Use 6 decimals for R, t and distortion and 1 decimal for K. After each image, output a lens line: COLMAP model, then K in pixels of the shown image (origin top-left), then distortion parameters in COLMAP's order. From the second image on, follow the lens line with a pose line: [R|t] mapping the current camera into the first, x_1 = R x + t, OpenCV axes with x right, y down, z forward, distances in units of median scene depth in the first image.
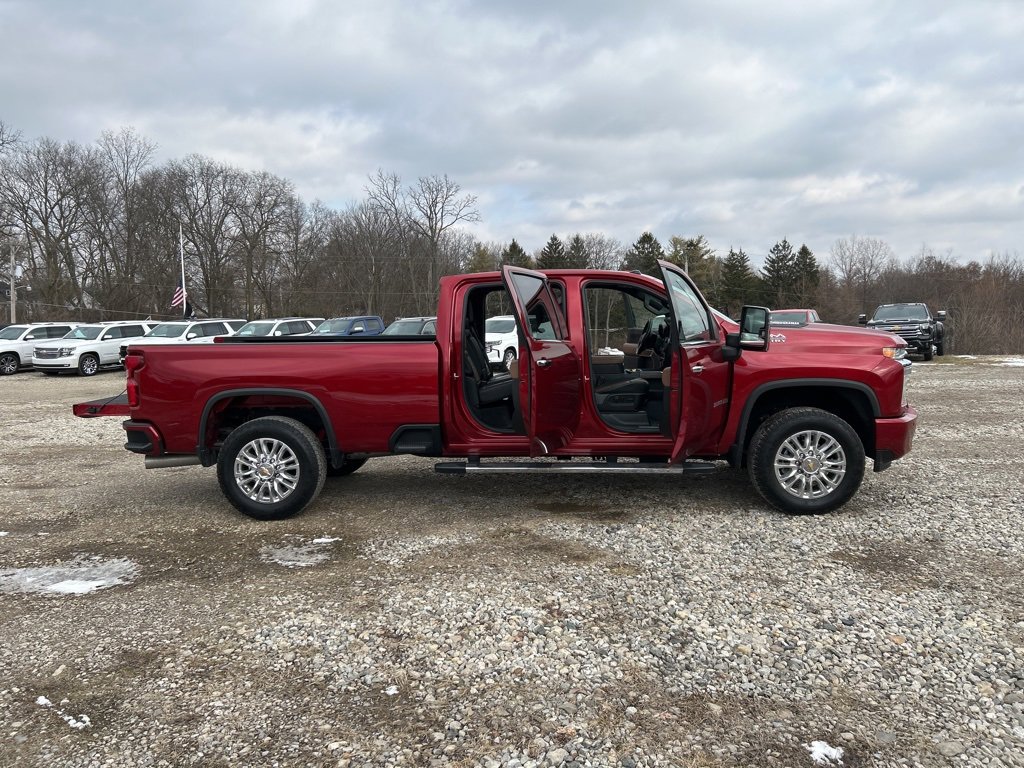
lens RADIAL K [[764.7, 0, 515.6], [0, 764.7, 363.8], [0, 0, 1]] dist [0.053257, -0.048978]
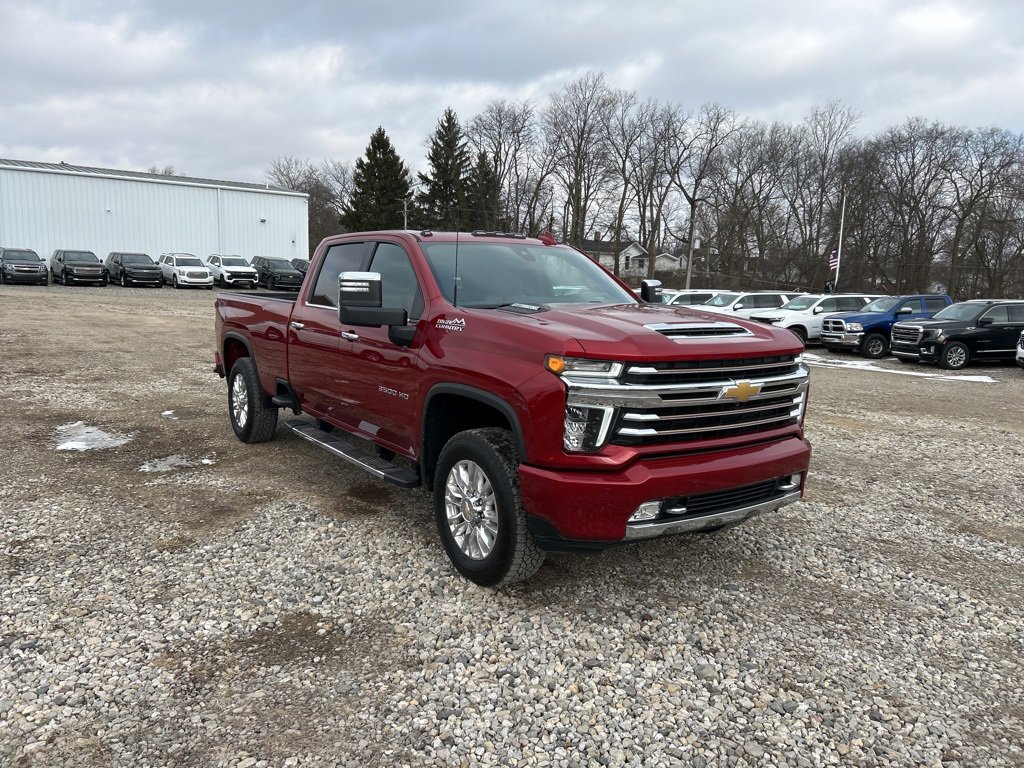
lens RADIAL K [[764.7, 0, 506.4], [0, 764.7, 389.8], [0, 0, 1]] dist [0.053257, -0.048978]
pose [[0.618551, 0.144676, -0.772310, 0.993854], [-0.093153, 0.989473, 0.110749, -0.059111], [0.780203, 0.003440, 0.625517, 0.643985]]
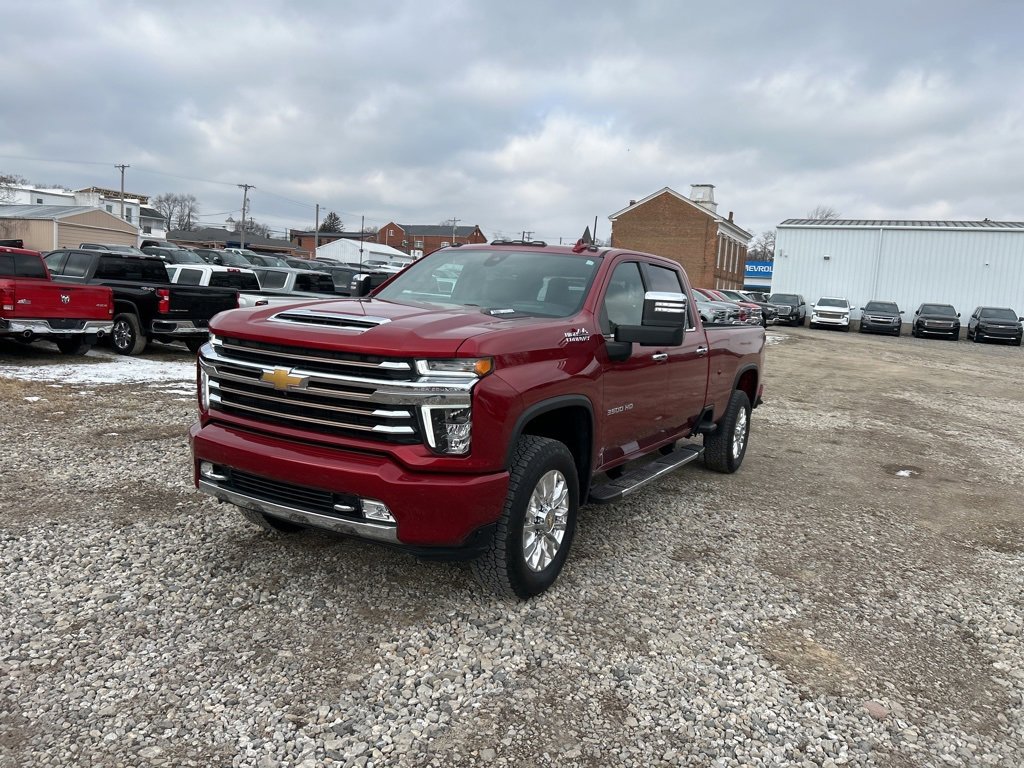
lens RADIAL K [[764.7, 0, 505.6], [0, 764.7, 365.7], [0, 0, 1]] dist [0.053257, -0.048978]
pose [[-0.442787, 0.072223, -0.893713, 1.097211], [-0.124335, 0.982175, 0.140973, -0.128969], [0.887964, 0.173541, -0.425915, 1.683765]]
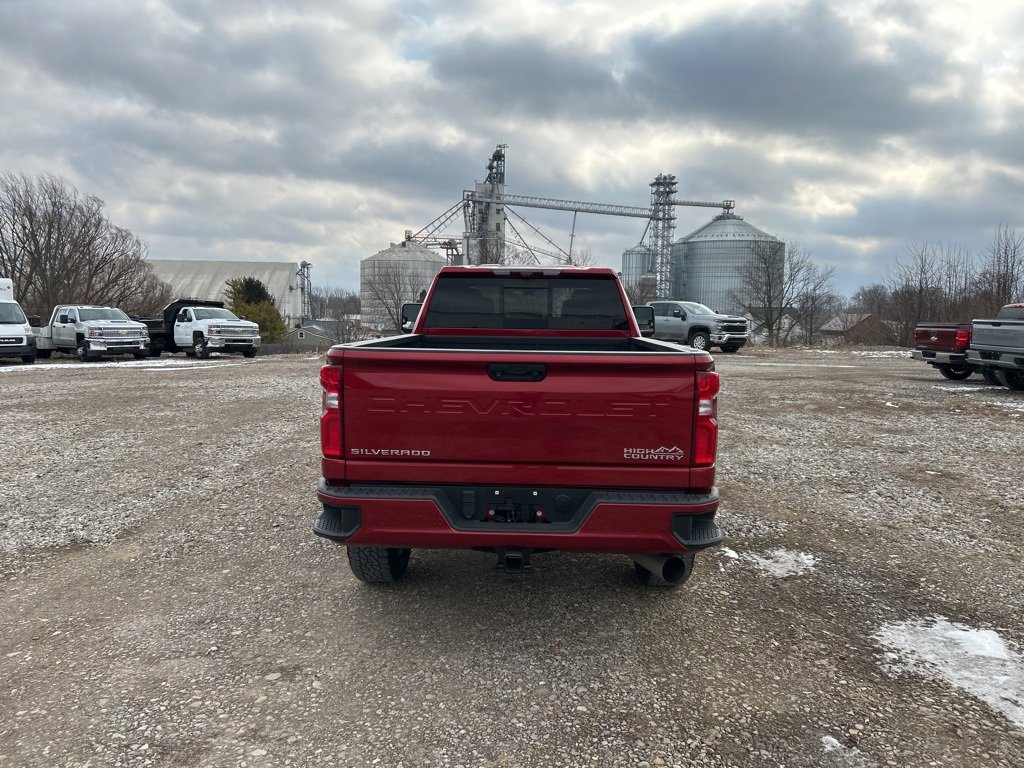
lens RADIAL K [[764.7, 0, 509.1], [0, 764.7, 425.3], [0, 0, 1]] dist [0.053257, -0.048978]
pose [[-0.030344, -0.128791, 0.991207, -1.177096], [0.060922, 0.989582, 0.130445, -0.058347], [-0.997681, 0.064344, -0.022181, 1.334786]]
